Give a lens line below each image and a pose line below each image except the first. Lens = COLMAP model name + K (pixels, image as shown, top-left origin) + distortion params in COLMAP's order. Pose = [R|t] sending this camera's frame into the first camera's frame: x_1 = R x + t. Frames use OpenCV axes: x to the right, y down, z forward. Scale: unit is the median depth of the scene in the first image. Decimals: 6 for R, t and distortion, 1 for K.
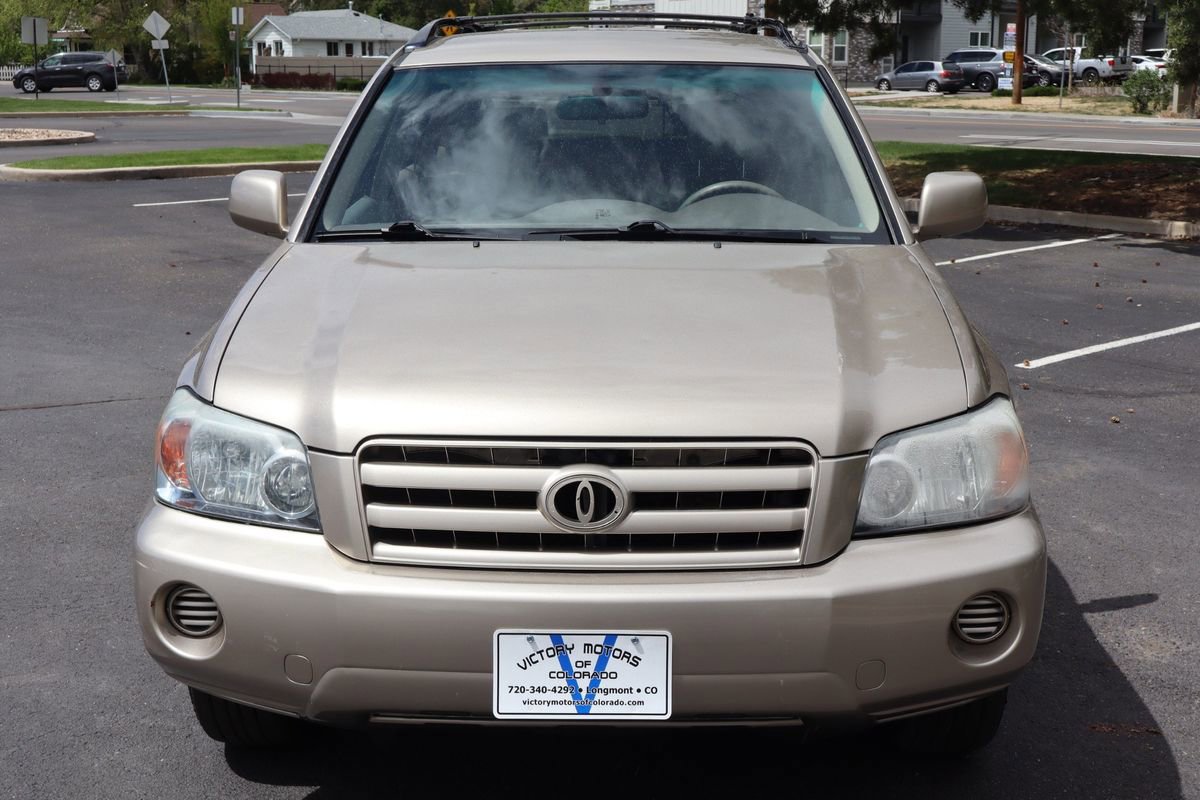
lens RADIAL K [[1743.7, 0, 506.2], [0, 1743.7, 400.2], [0, 0, 1]] dist [0.015249, -0.065910]
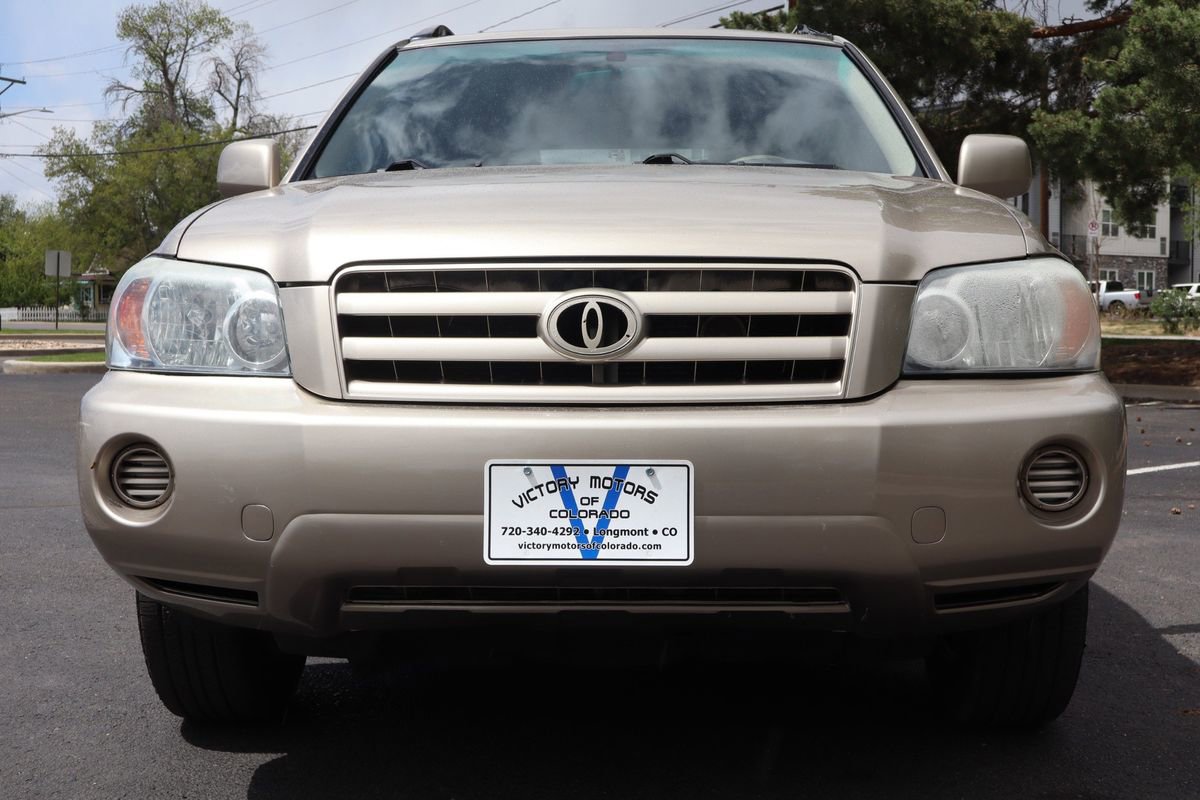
lens RADIAL K [[1743.7, 0, 506.2], [0, 1743.7, 400.2], [0, 0, 1]] dist [0.015249, -0.065910]
pose [[0.999859, 0.007855, -0.014840, 0.015309], [-0.010562, 0.981305, -0.192167, 0.260763], [0.013053, 0.192297, 0.981250, 0.150829]]
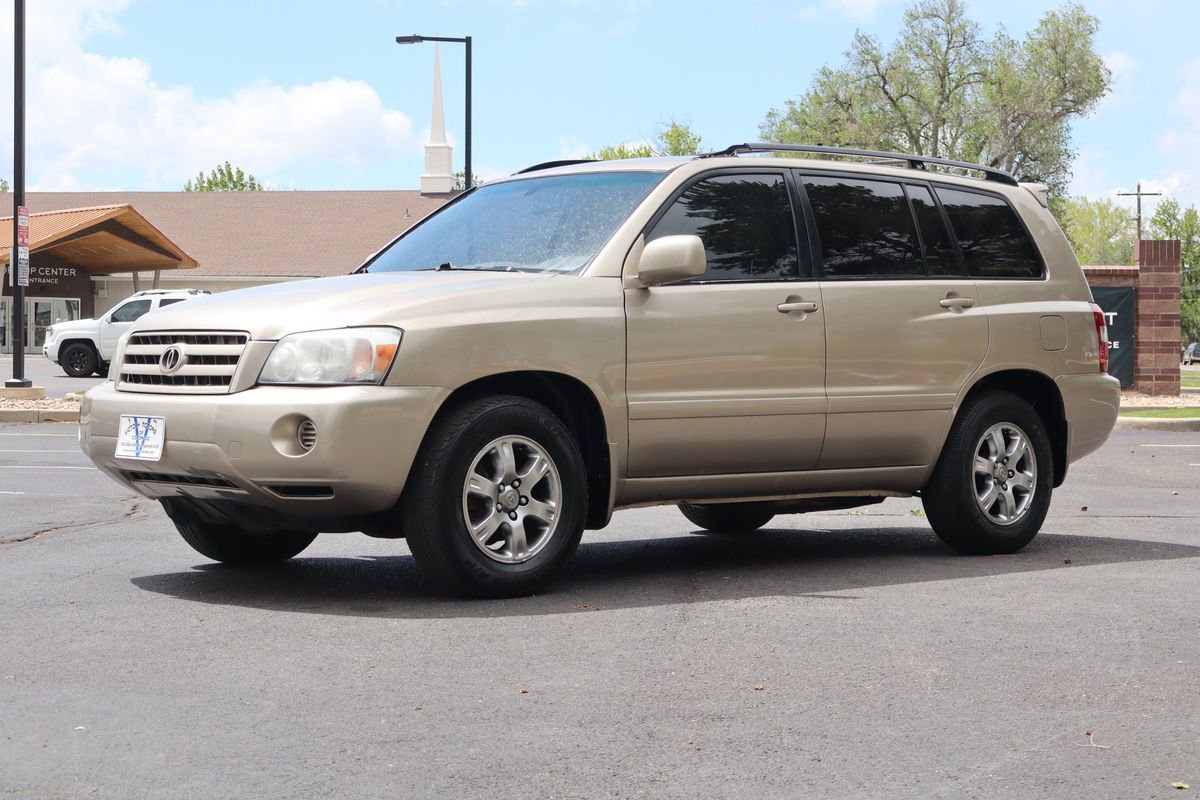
lens RADIAL K [[1743.7, 0, 506.2], [0, 1743.7, 400.2], [0, 0, 1]] dist [0.015249, -0.065910]
pose [[0.693310, 0.031241, -0.719962, 1.760399], [-0.184516, 0.973452, -0.135444, 0.304293], [0.696617, 0.226750, 0.680668, -0.095255]]
